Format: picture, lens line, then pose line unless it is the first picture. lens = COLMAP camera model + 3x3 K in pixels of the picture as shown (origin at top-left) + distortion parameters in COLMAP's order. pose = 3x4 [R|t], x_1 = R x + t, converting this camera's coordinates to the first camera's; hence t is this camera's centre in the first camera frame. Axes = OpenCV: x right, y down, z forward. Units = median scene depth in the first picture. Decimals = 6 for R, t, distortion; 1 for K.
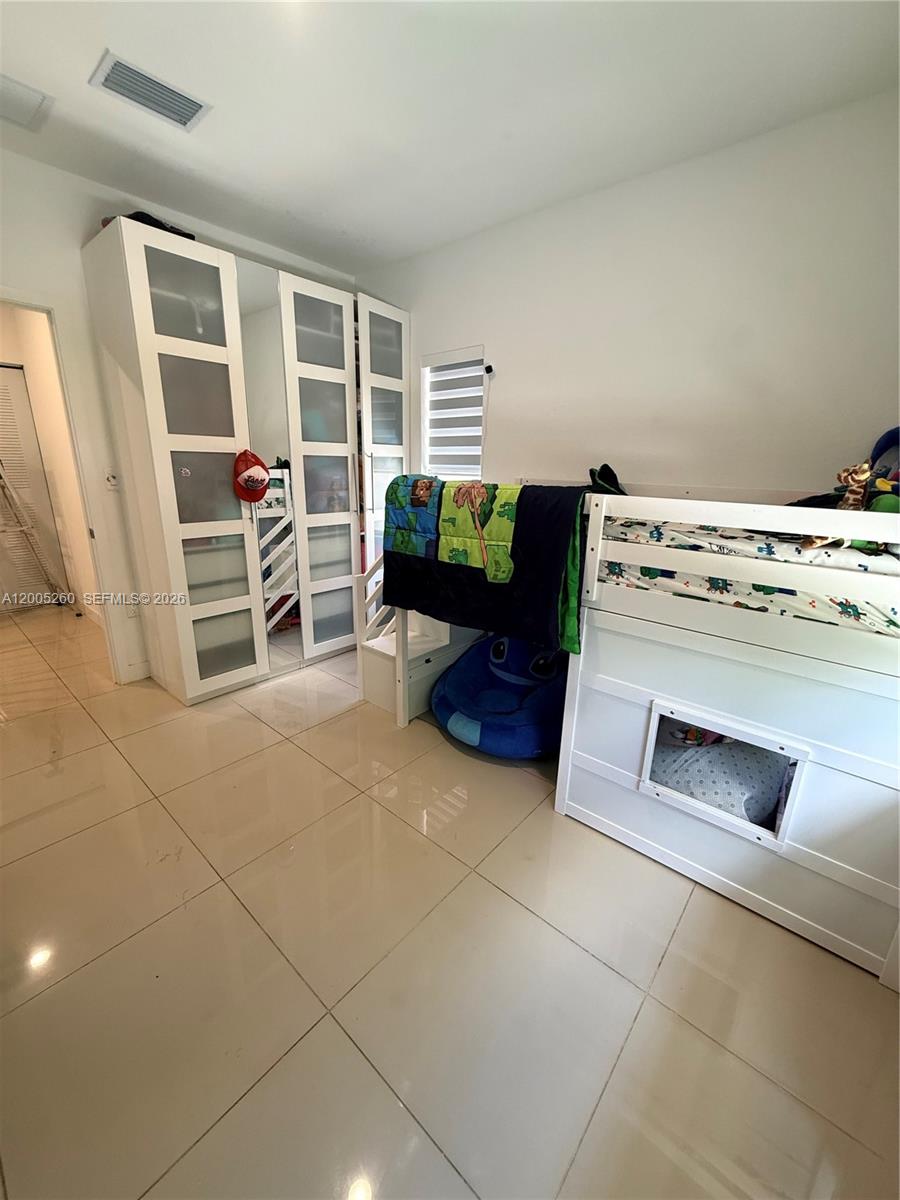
lens RADIAL K [[478.7, 0, 449.8], [0, 478.7, 596.8], [0, 0, 1]] dist [0.000205, 0.000330]
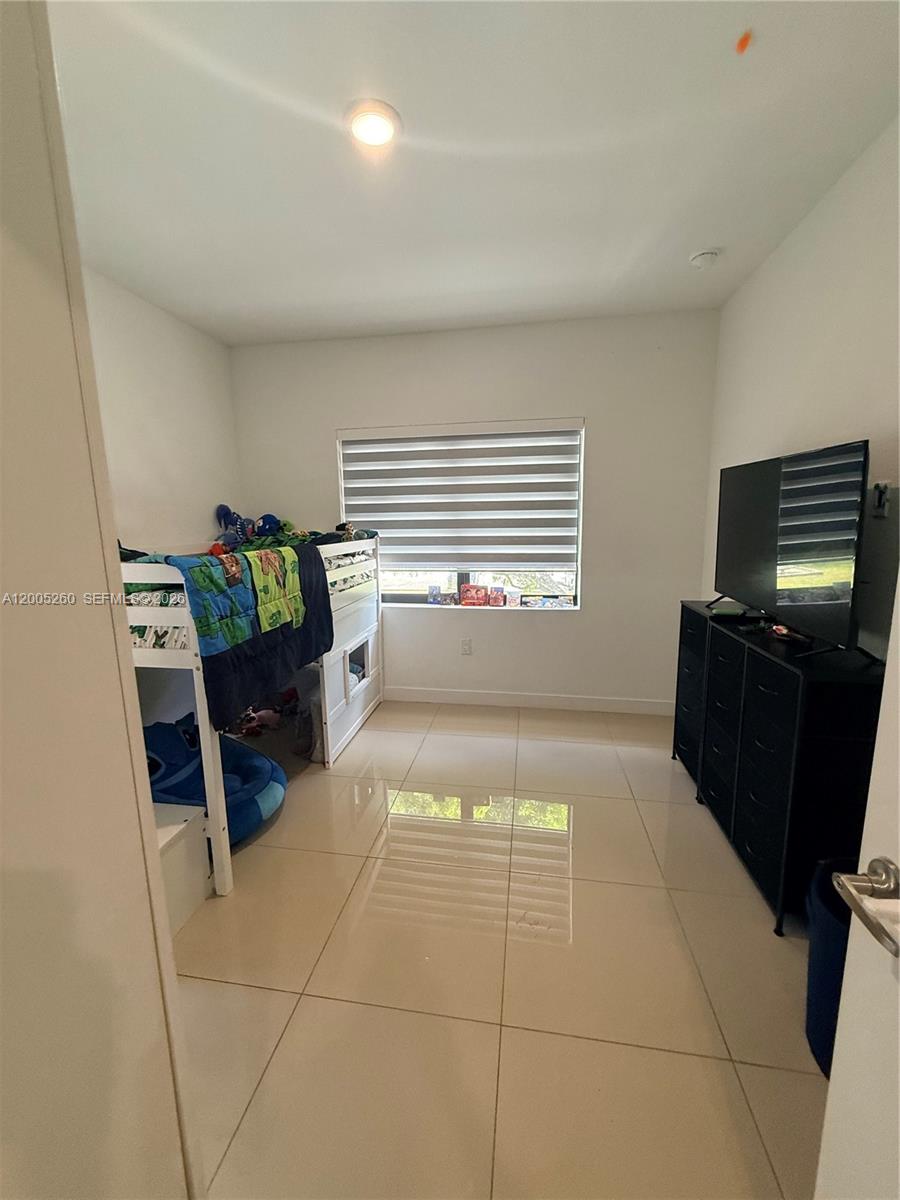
lens RADIAL K [[478.7, 0, 449.8], [0, 478.7, 596.8], [0, 0, 1]] dist [0.000205, 0.000330]
pose [[-0.524590, -0.151775, 0.837717, -1.025708], [0.235161, 0.919866, 0.313920, -0.361320], [-0.818232, 0.361677, -0.446861, 1.119196]]
